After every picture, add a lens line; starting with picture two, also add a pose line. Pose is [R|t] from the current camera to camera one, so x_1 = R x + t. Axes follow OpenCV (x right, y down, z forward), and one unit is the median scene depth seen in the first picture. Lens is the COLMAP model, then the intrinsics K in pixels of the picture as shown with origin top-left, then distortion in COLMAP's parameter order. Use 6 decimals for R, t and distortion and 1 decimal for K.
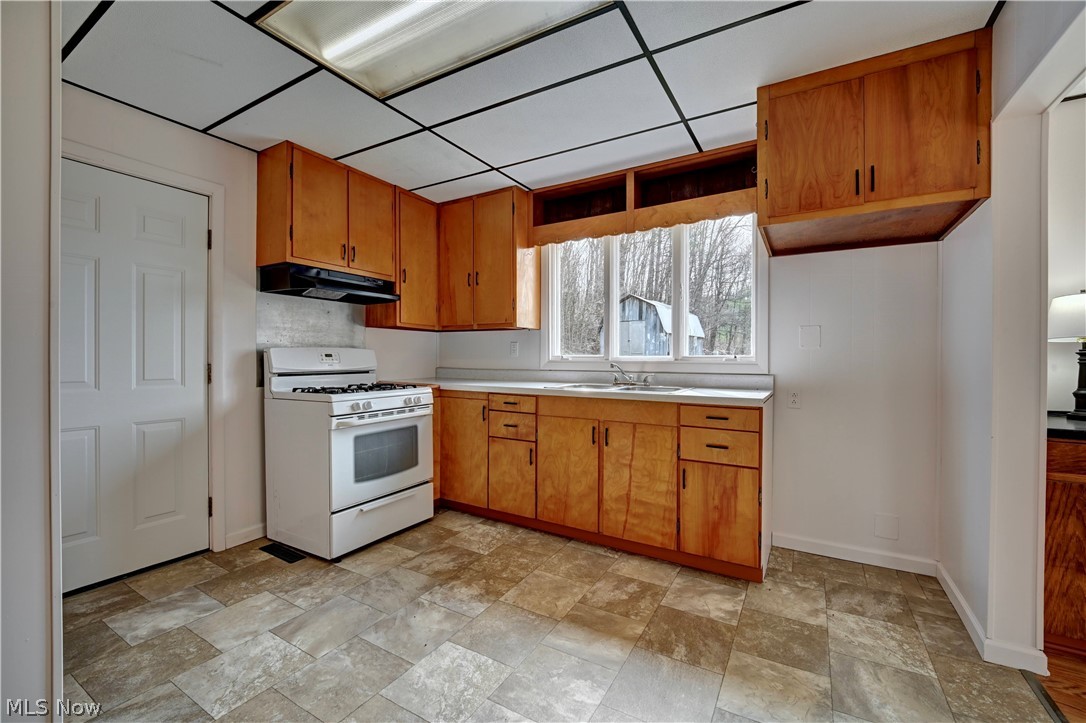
lens RADIAL K [[445.4, 0, 543.8], [0, 445.4, 357.6], [0, 0, 1]] dist [-0.003251, -0.005964]
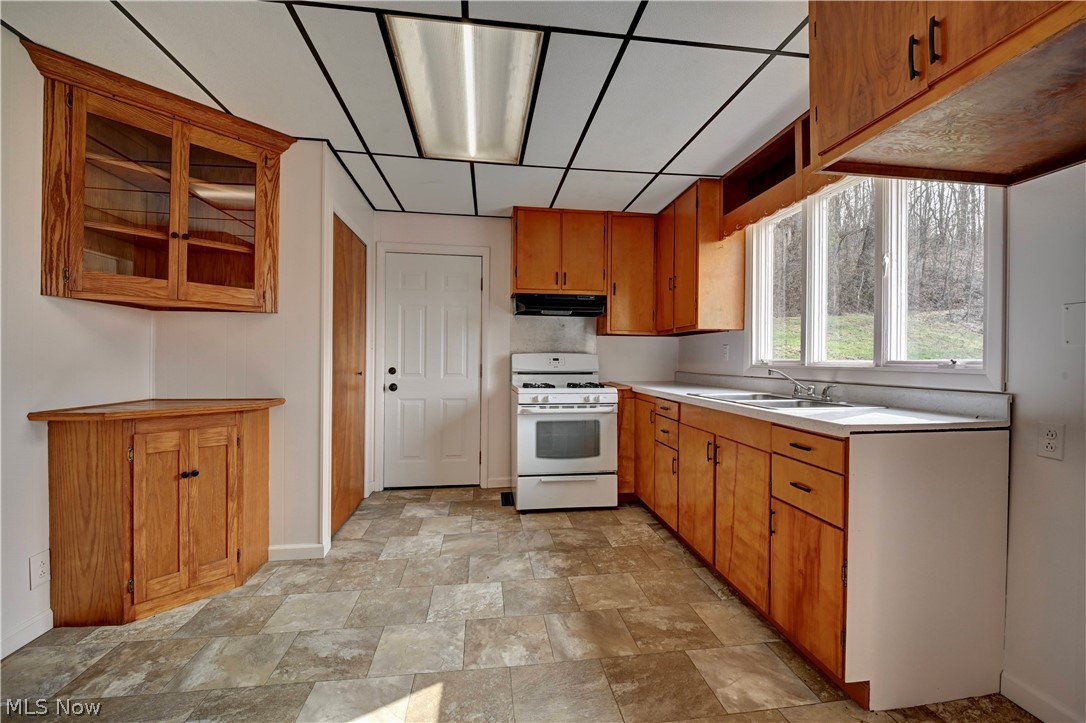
lens RADIAL K [[445.4, 0, 536.9], [0, 445.4, 357.9], [0, 0, 1]] dist [-0.003251, -0.005964]
pose [[0.627577, -0.001360, -0.778554, 0.606321], [-0.005139, 0.999969, -0.005889, -0.001423], [0.778538, 0.007696, 0.627551, 0.193256]]
